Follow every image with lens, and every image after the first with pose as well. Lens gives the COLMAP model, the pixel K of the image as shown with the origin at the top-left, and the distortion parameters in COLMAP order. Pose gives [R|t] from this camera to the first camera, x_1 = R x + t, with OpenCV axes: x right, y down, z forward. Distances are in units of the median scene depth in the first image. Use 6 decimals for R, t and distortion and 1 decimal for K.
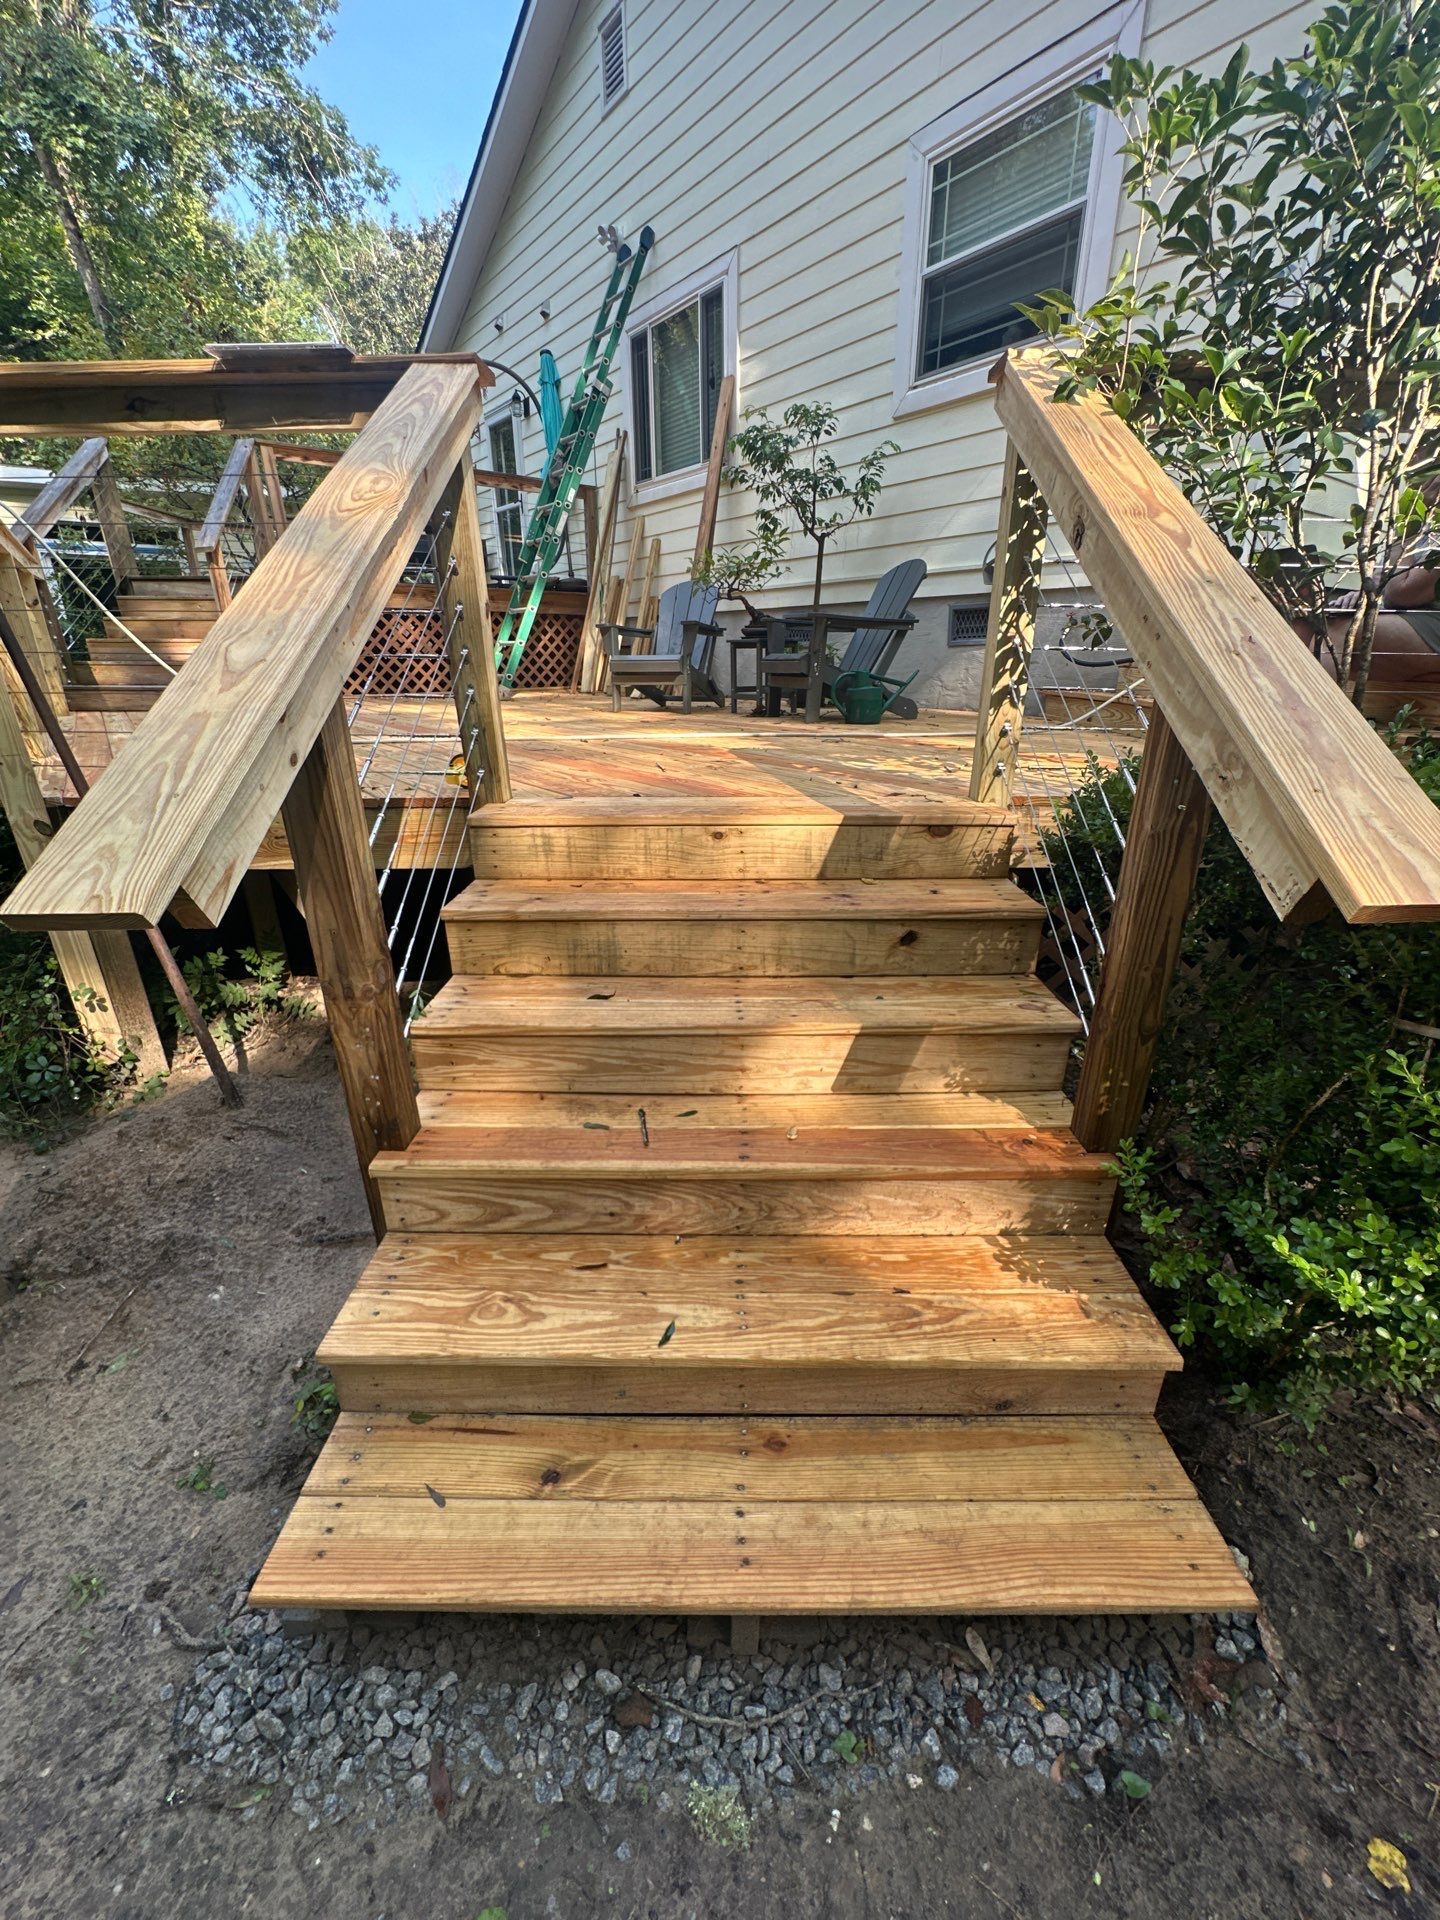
lens RADIAL K [[771.1, 0, 722.6], [0, 771.1, 954.4], [0, 0, 1]] dist [-0.002077, -0.000495]
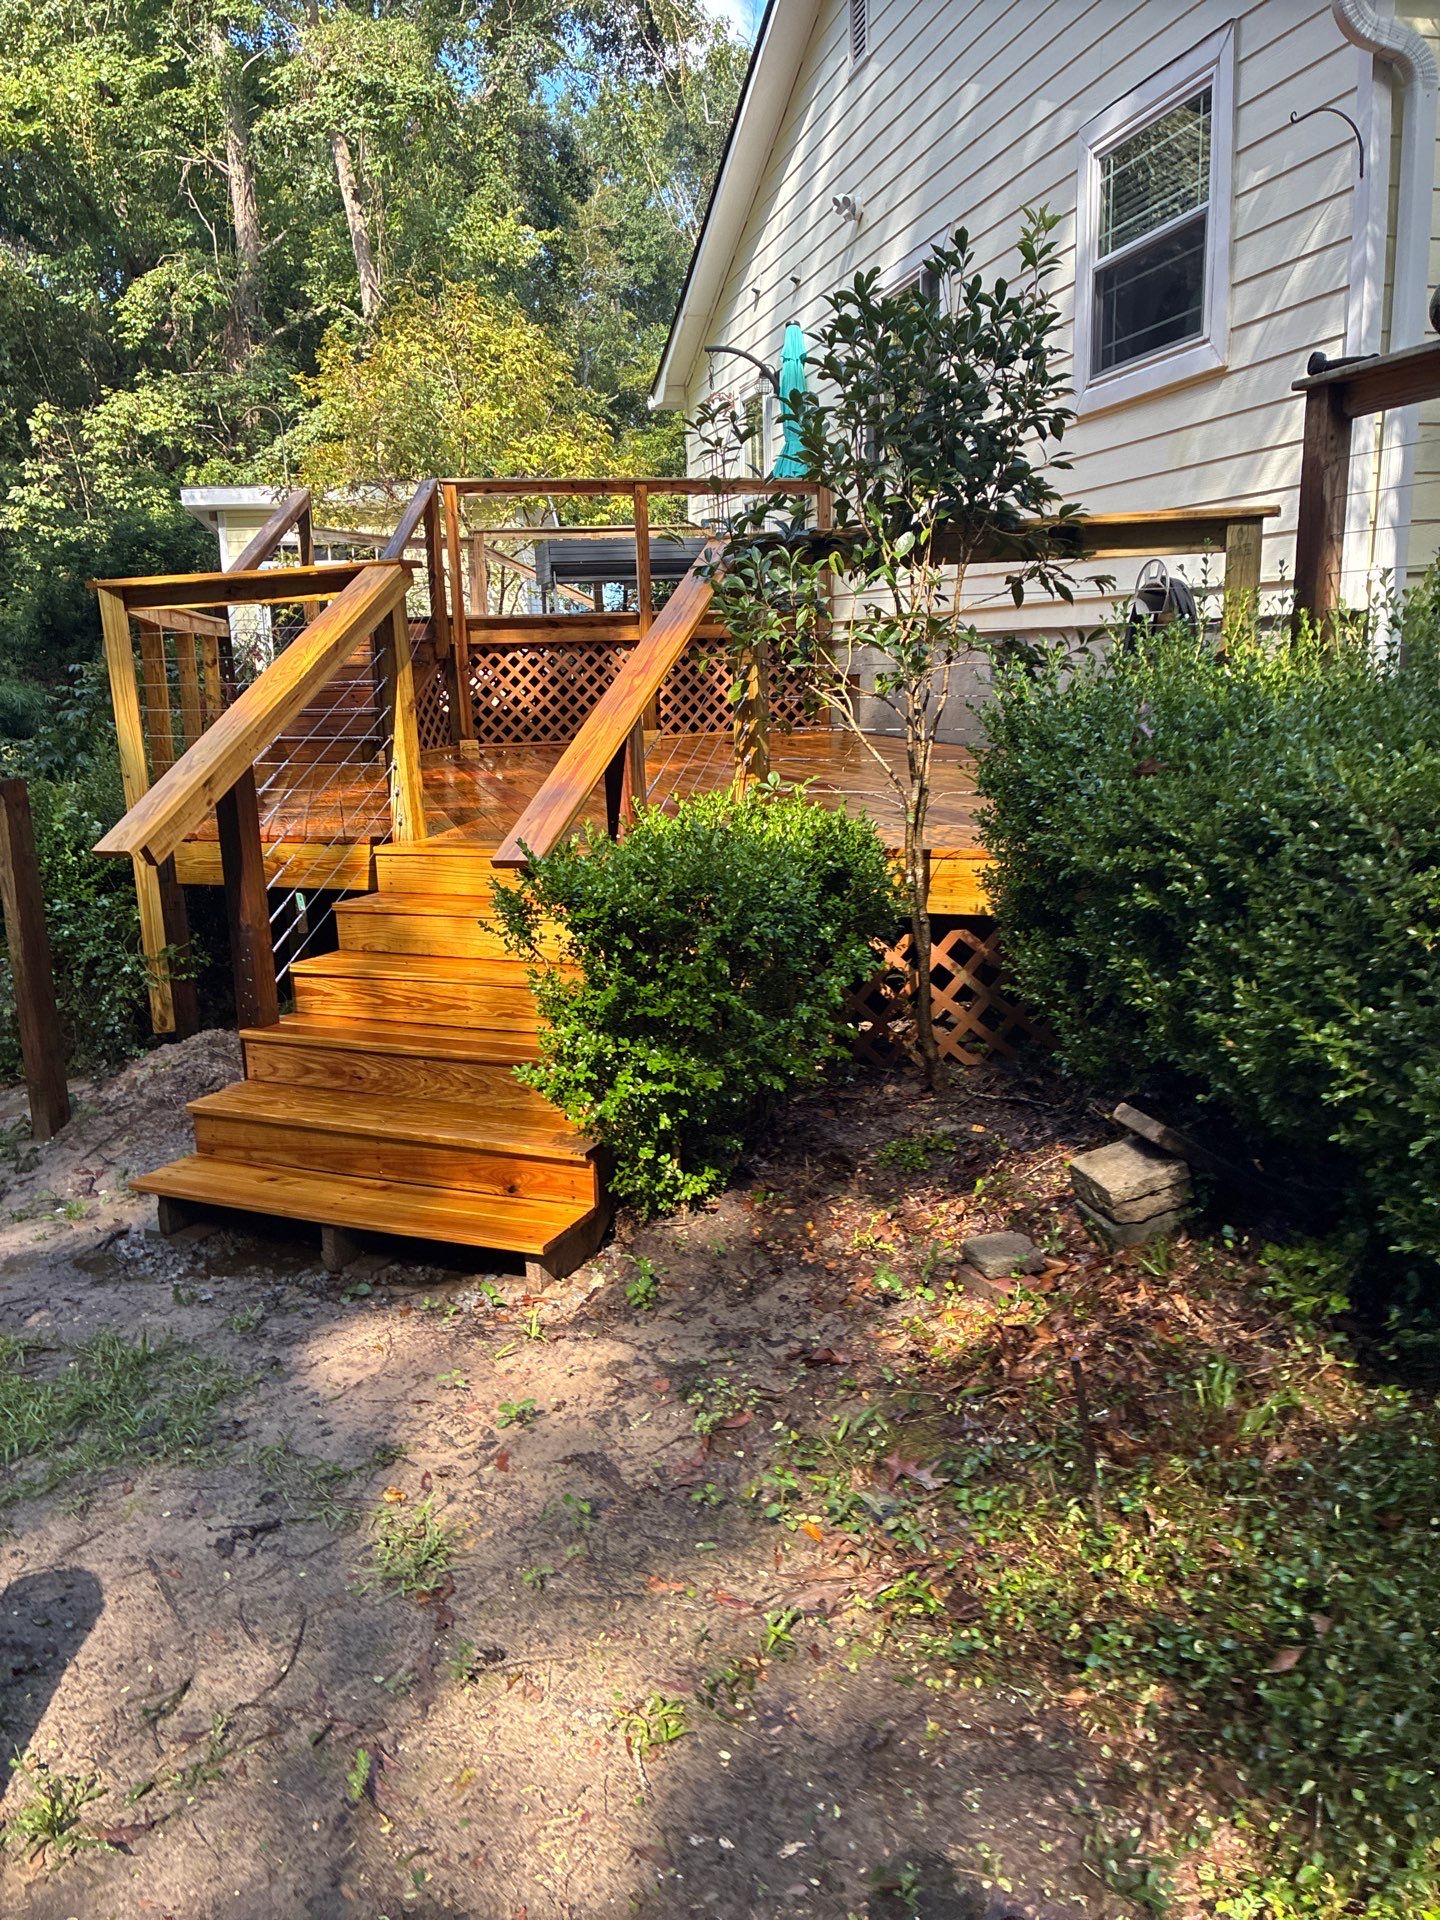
lens RADIAL K [[1468.4, 0, 733.5], [0, 1468.4, 968.3], [0, 0, 1]] dist [0.012899, 0.001978]
pose [[0.923978, 0.049409, -0.379240, 0.380871], [-0.109069, 0.984482, -0.137472, 0.106797], [0.366563, 0.168384, 0.915029, -0.358284]]
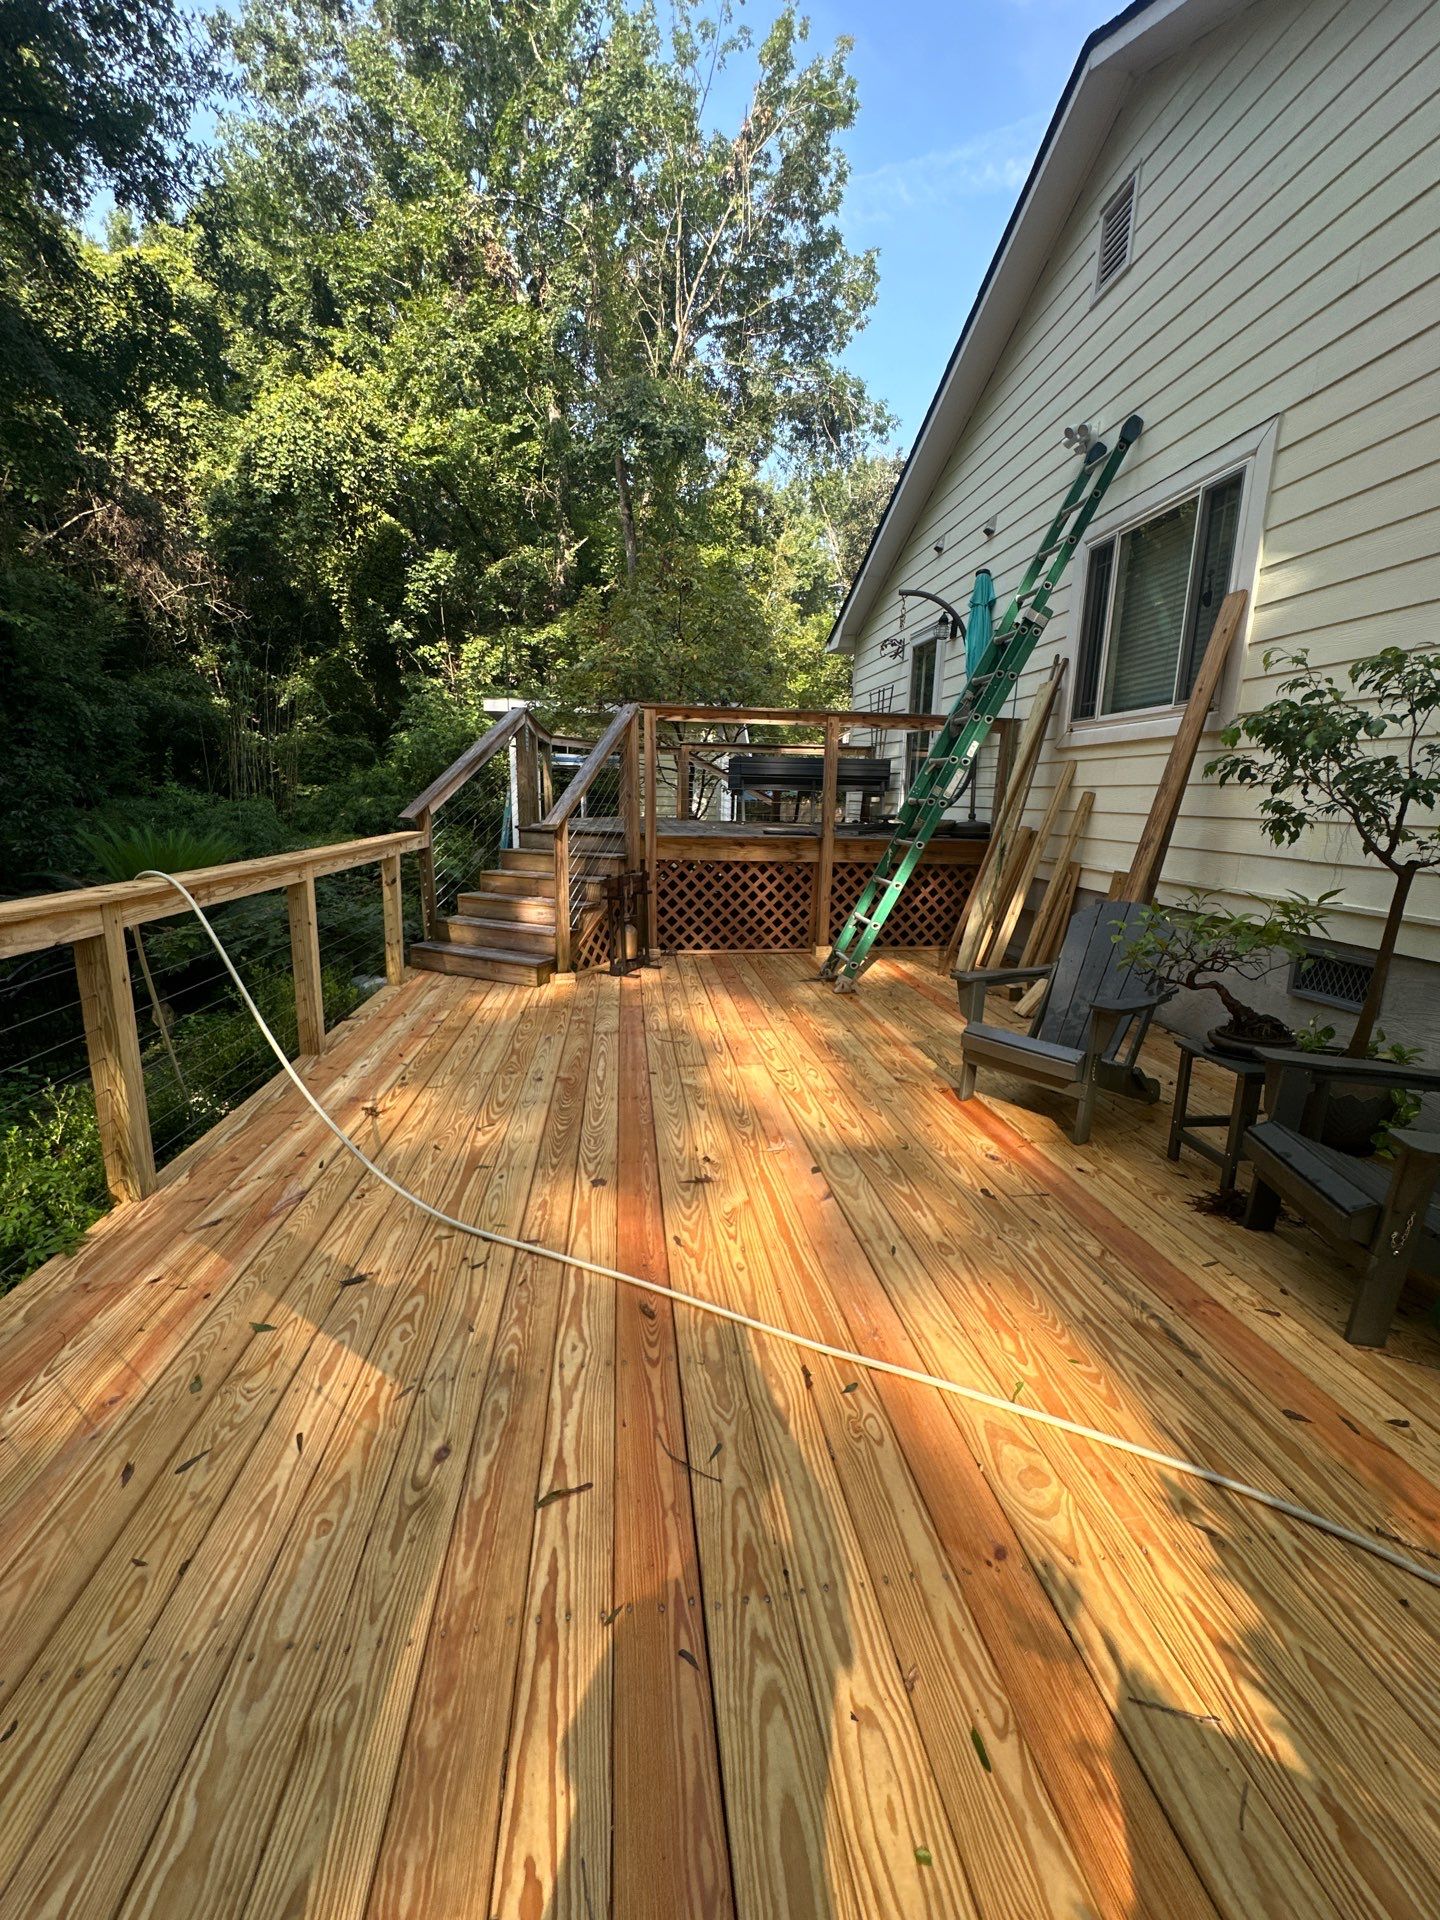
lens RADIAL K [[771.1, 0, 716.5], [0, 771.1, 958.5], [0, 0, 1]] dist [-0.002077, -0.000495]
pose [[0.860320, 0.125222, -0.494135, -0.009770], [-0.207437, 0.971468, -0.114974, -0.243421], [0.465640, 0.201417, 0.861749, 0.251793]]
